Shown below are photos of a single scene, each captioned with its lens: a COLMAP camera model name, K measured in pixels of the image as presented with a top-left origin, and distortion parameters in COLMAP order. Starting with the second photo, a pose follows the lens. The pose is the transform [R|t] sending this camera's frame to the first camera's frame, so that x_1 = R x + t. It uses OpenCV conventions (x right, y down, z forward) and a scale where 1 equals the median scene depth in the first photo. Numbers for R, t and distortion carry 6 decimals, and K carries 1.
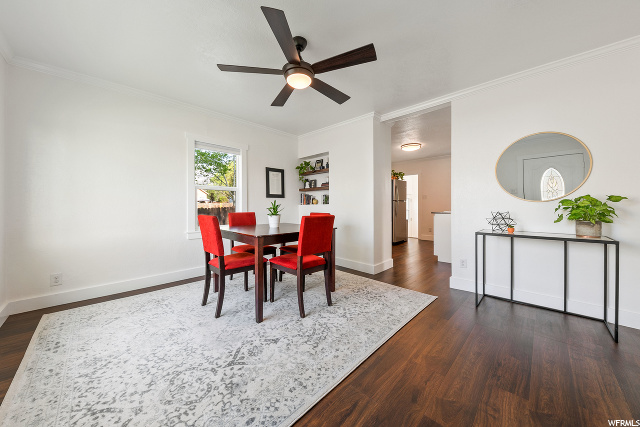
lens RADIAL K [[222.9, 0, 319.5], [0, 222.9, 209.6], [0, 0, 1]] dist [0.014938, 0.000032]
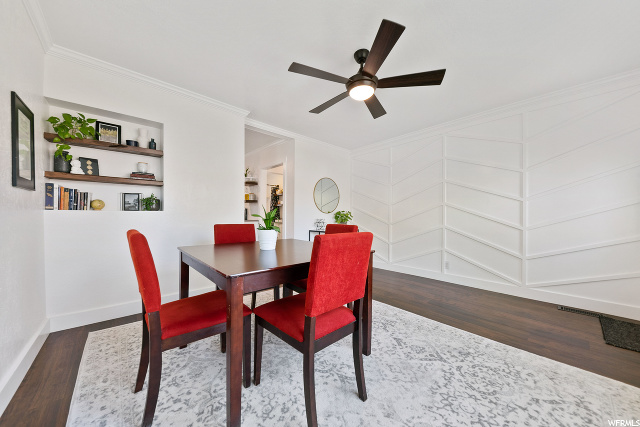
lens RADIAL K [[222.9, 0, 319.0], [0, 222.9, 214.8], [0, 0, 1]] dist [0.014938, 0.000032]
pose [[0.060488, -0.004803, 0.998157, -1.440439], [0.008847, 0.999952, 0.004275, -0.033784], [-0.998130, 0.008573, 0.060527, 1.446620]]
